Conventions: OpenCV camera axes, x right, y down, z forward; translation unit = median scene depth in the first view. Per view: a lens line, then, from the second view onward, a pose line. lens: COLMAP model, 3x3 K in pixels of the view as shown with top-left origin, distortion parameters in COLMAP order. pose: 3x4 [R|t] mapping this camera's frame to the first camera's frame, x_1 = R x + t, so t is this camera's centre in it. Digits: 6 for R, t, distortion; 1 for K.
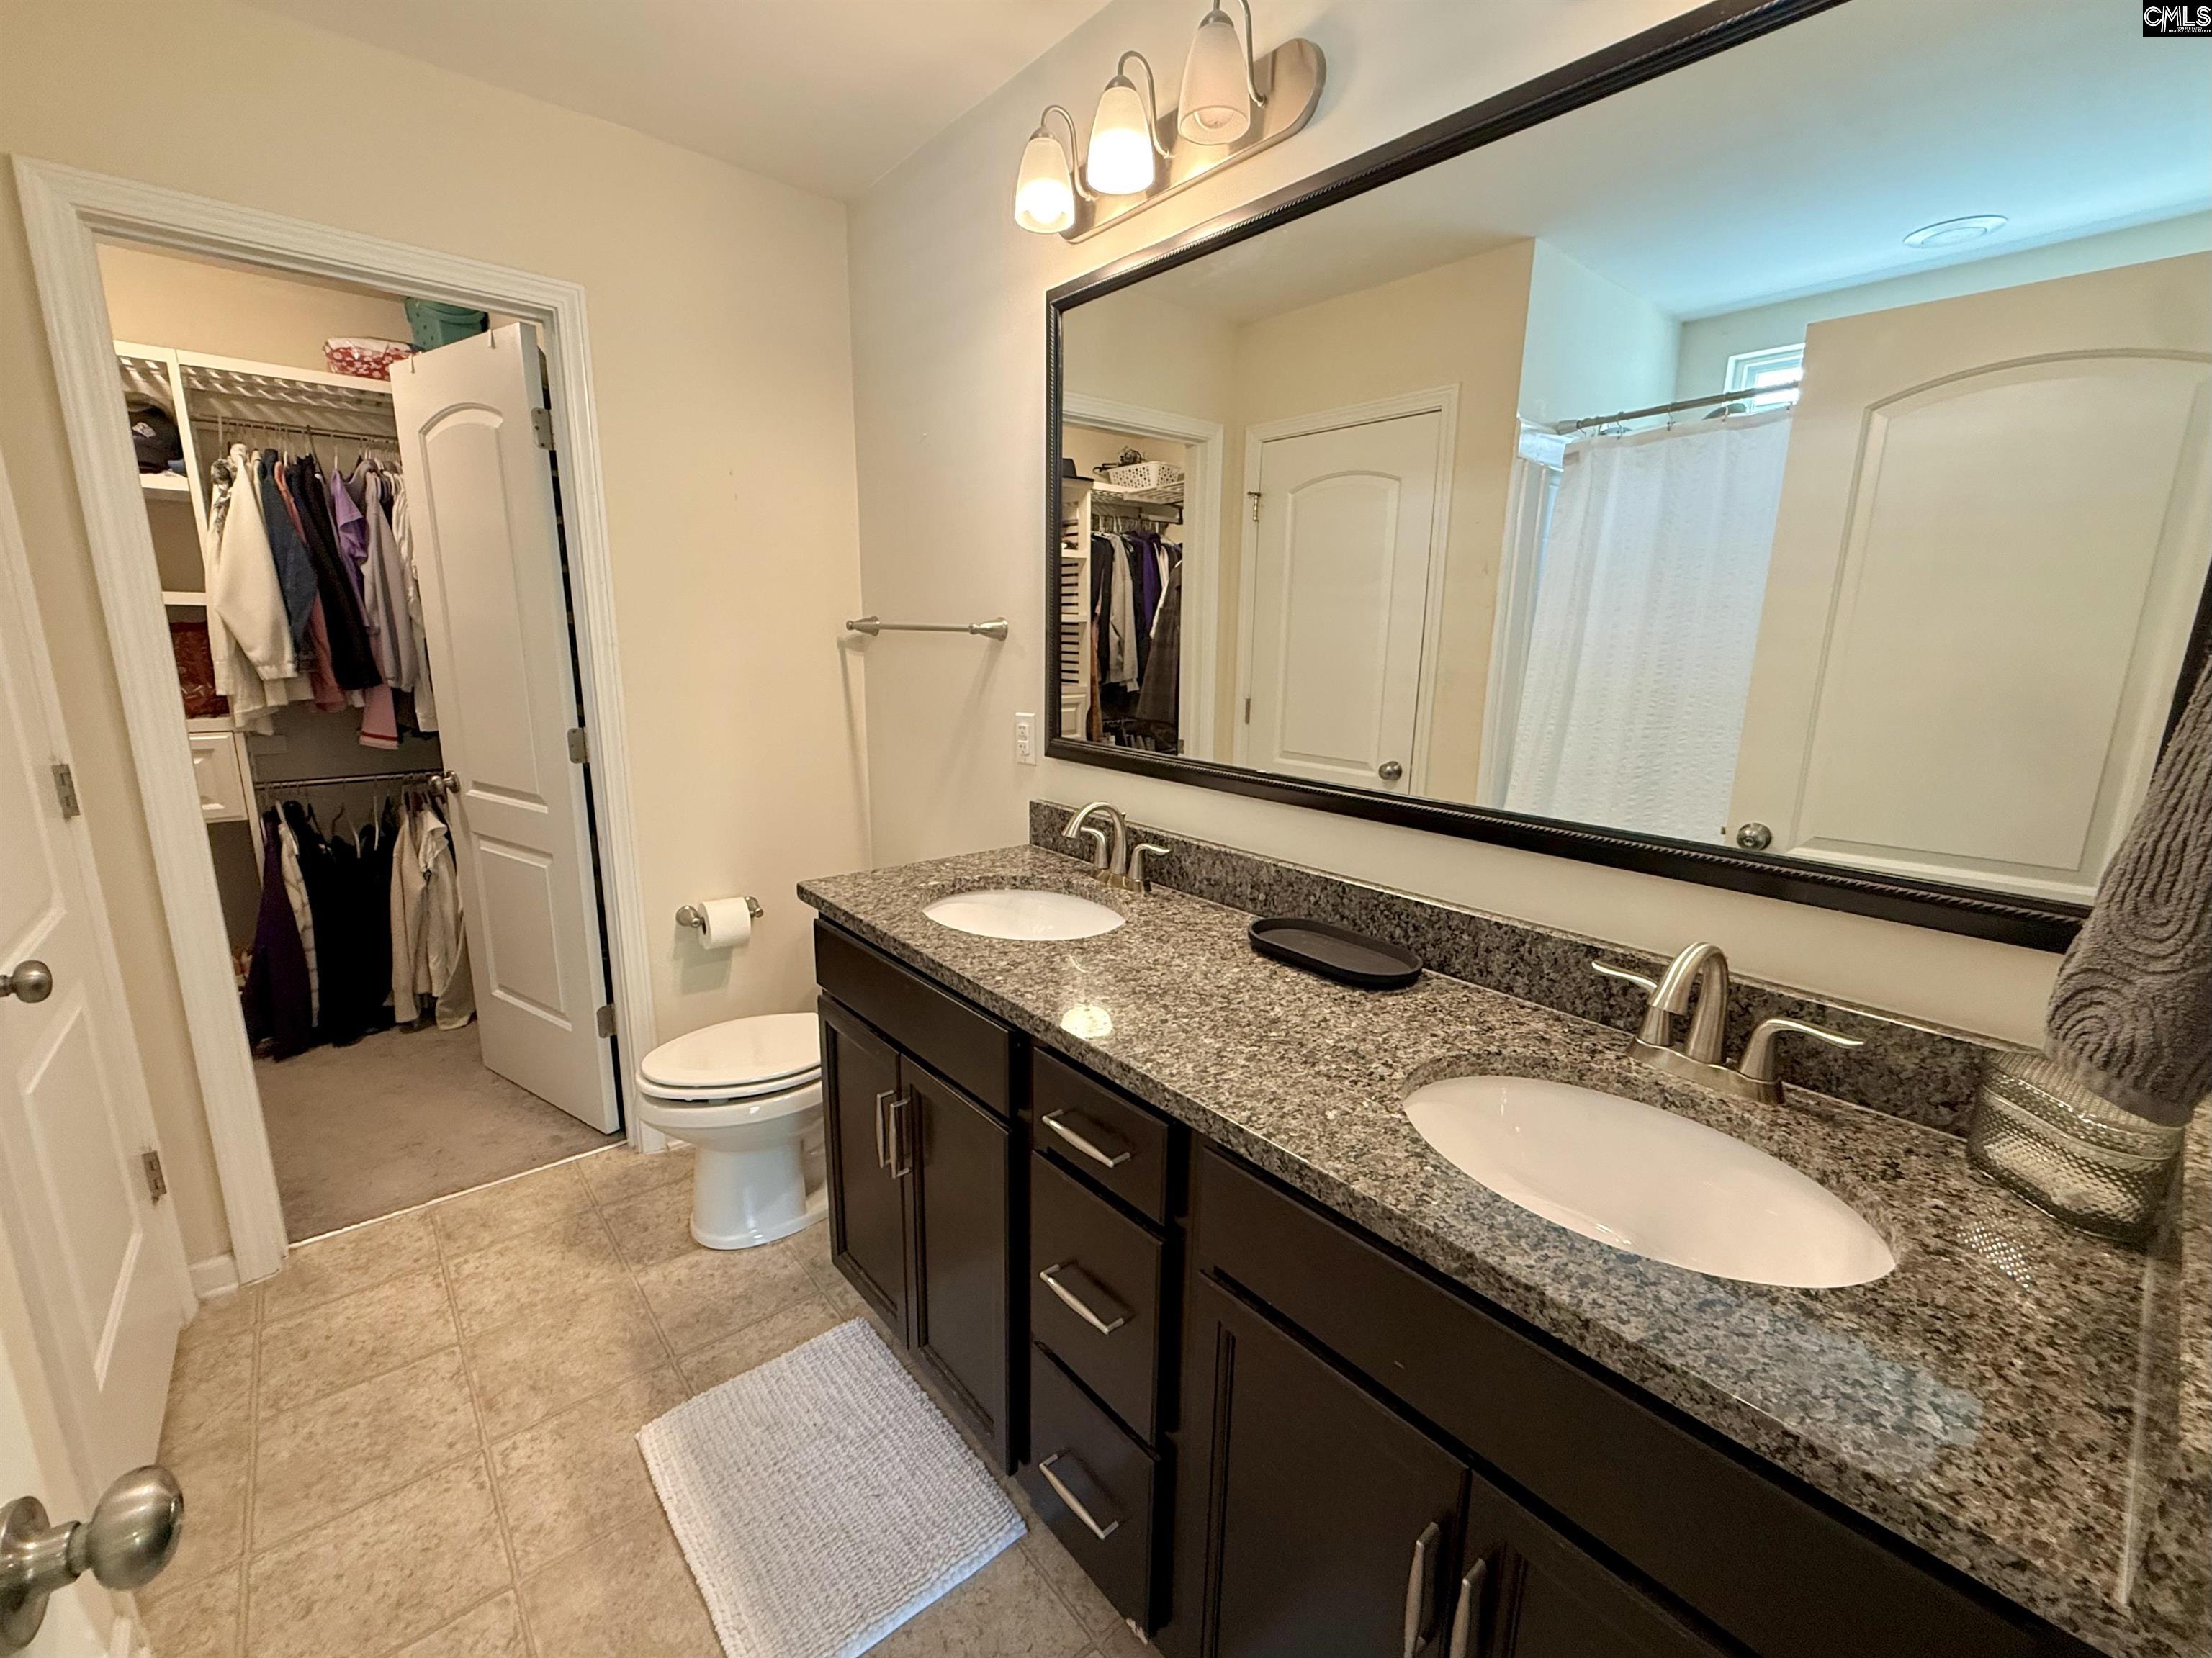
lens RADIAL K [[879.0, 0, 1110.3], [0, 879.0, 820.2], [0, 0, 1]] dist [-0.000060, 0.000360]
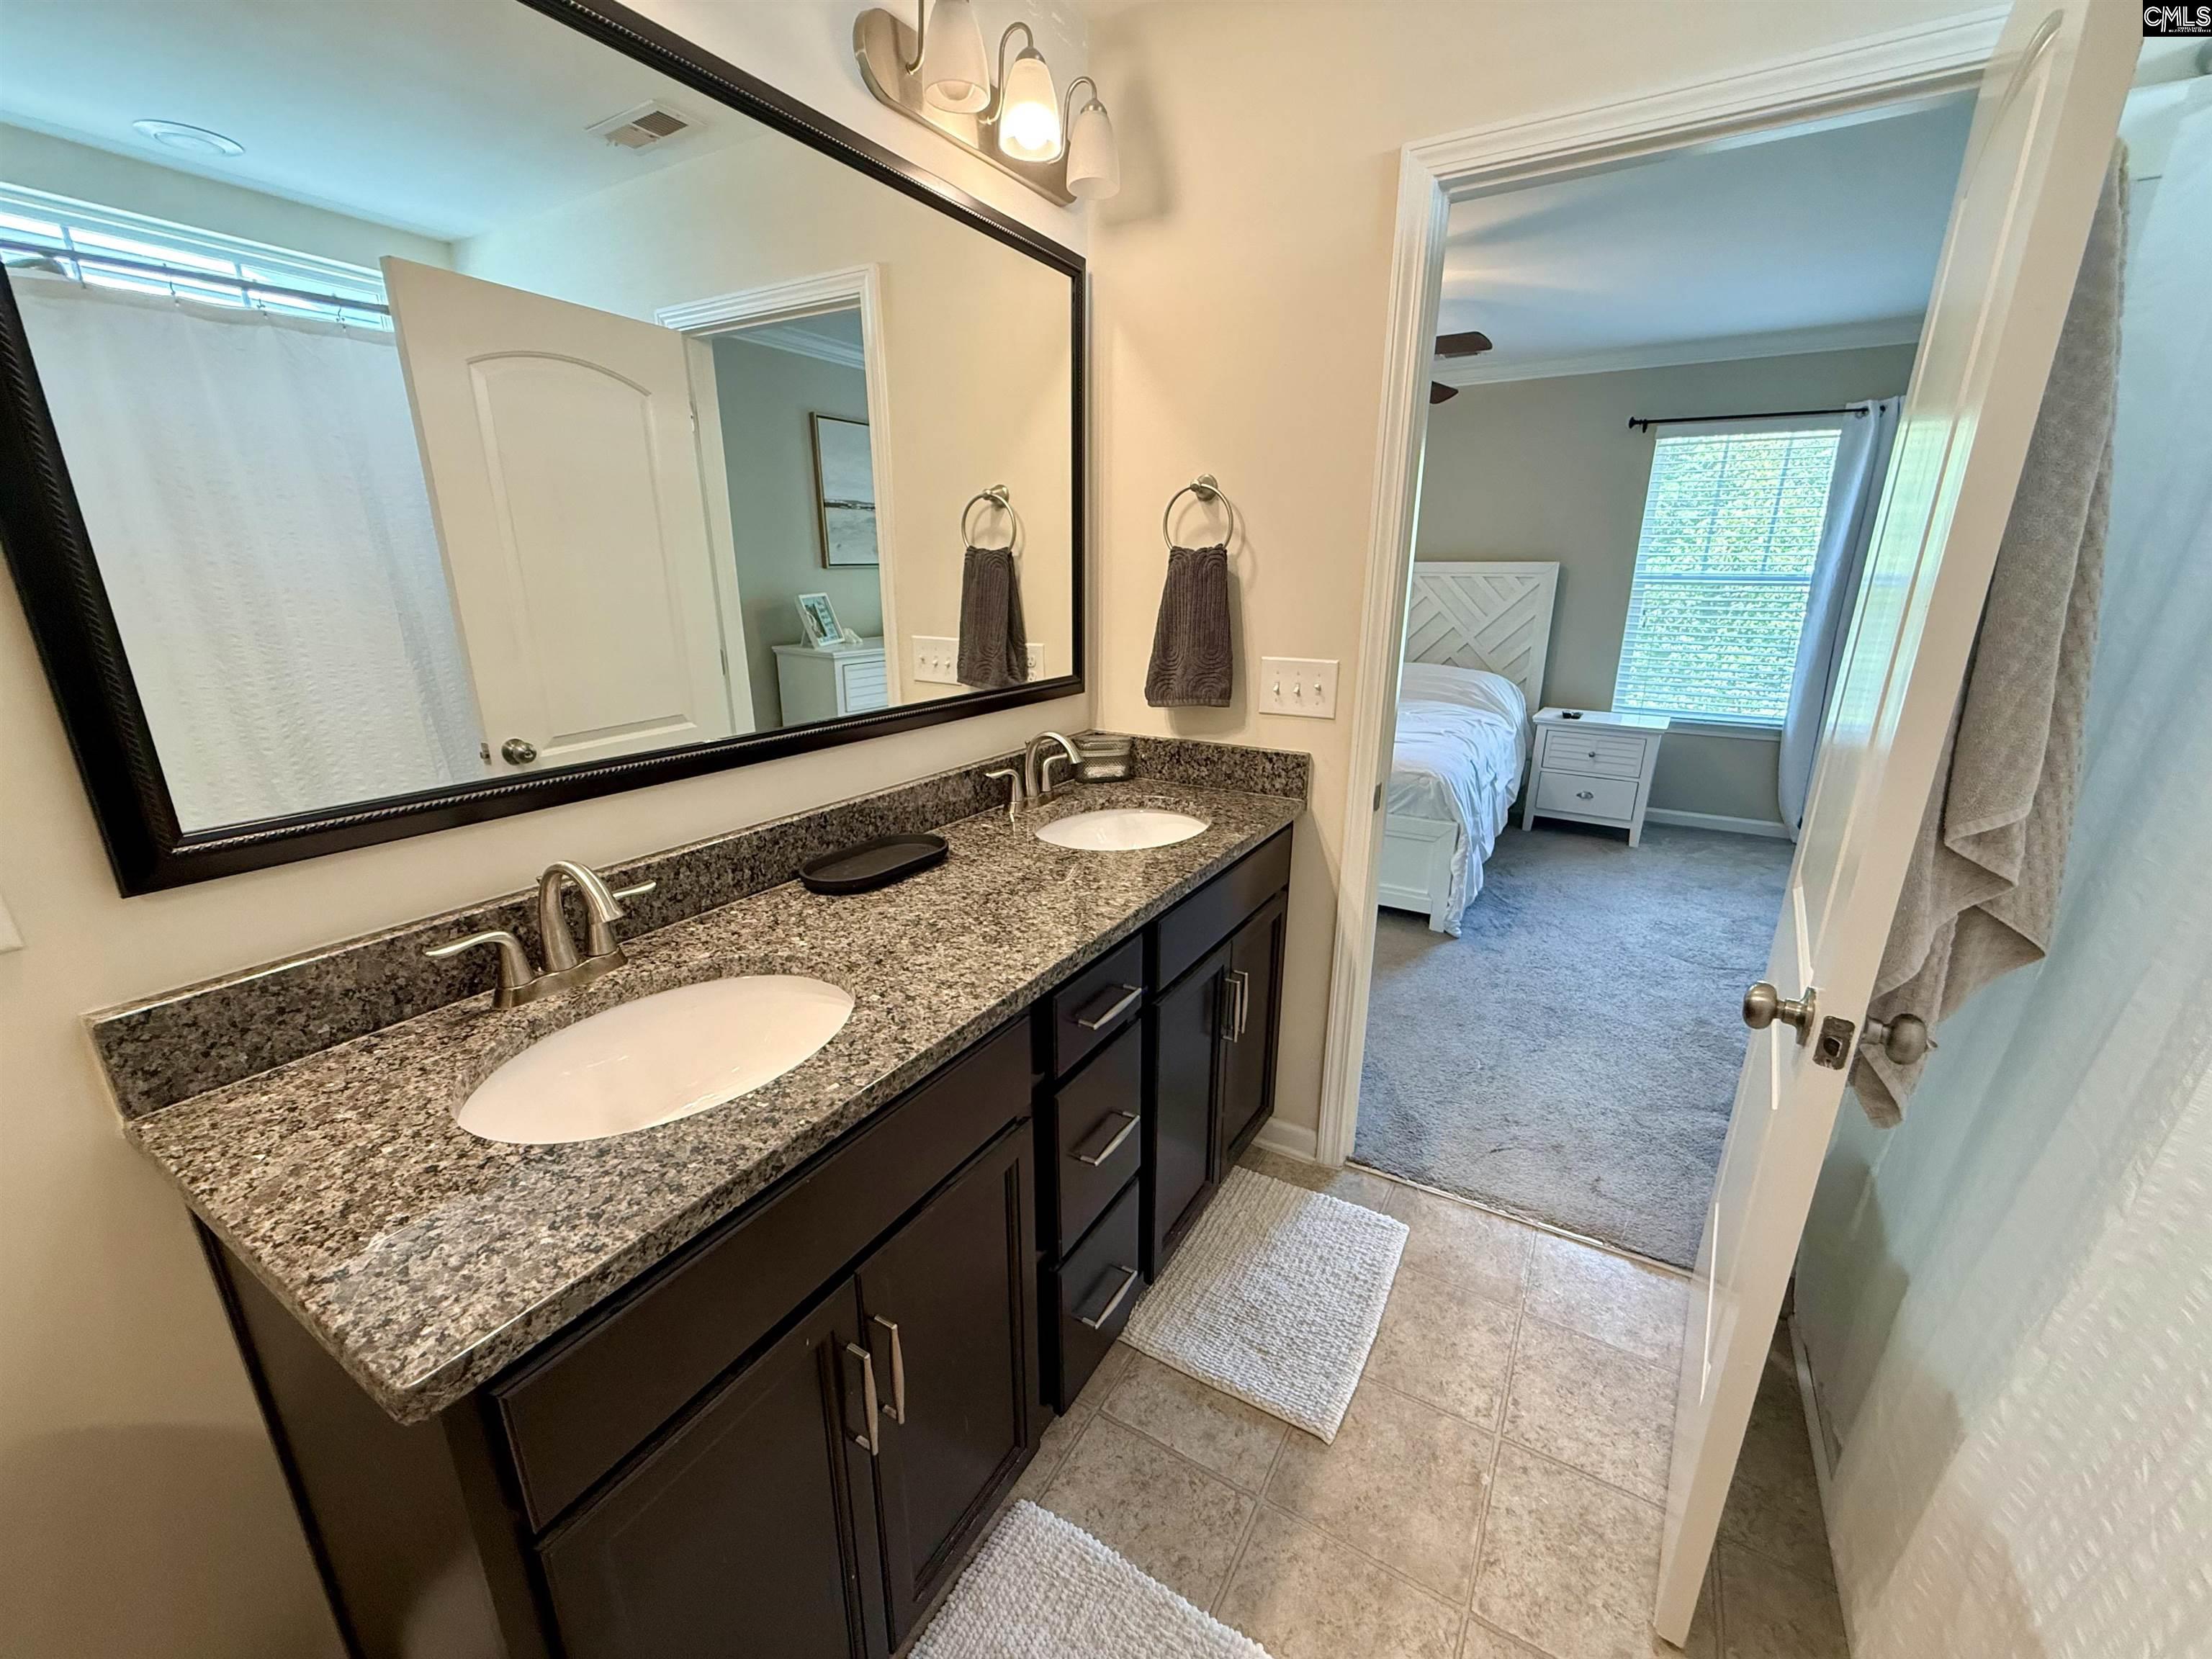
lens RADIAL K [[879.1, 0, 1108.9], [0, 879.1, 830.1], [0, 0, 1]] dist [-0.000060, 0.000360]
pose [[-0.294835, -0.283219, 0.912611, -0.306146], [0.210319, 0.912410, 0.351103, -0.079141], [-0.932115, 0.295457, -0.209444, 0.354264]]
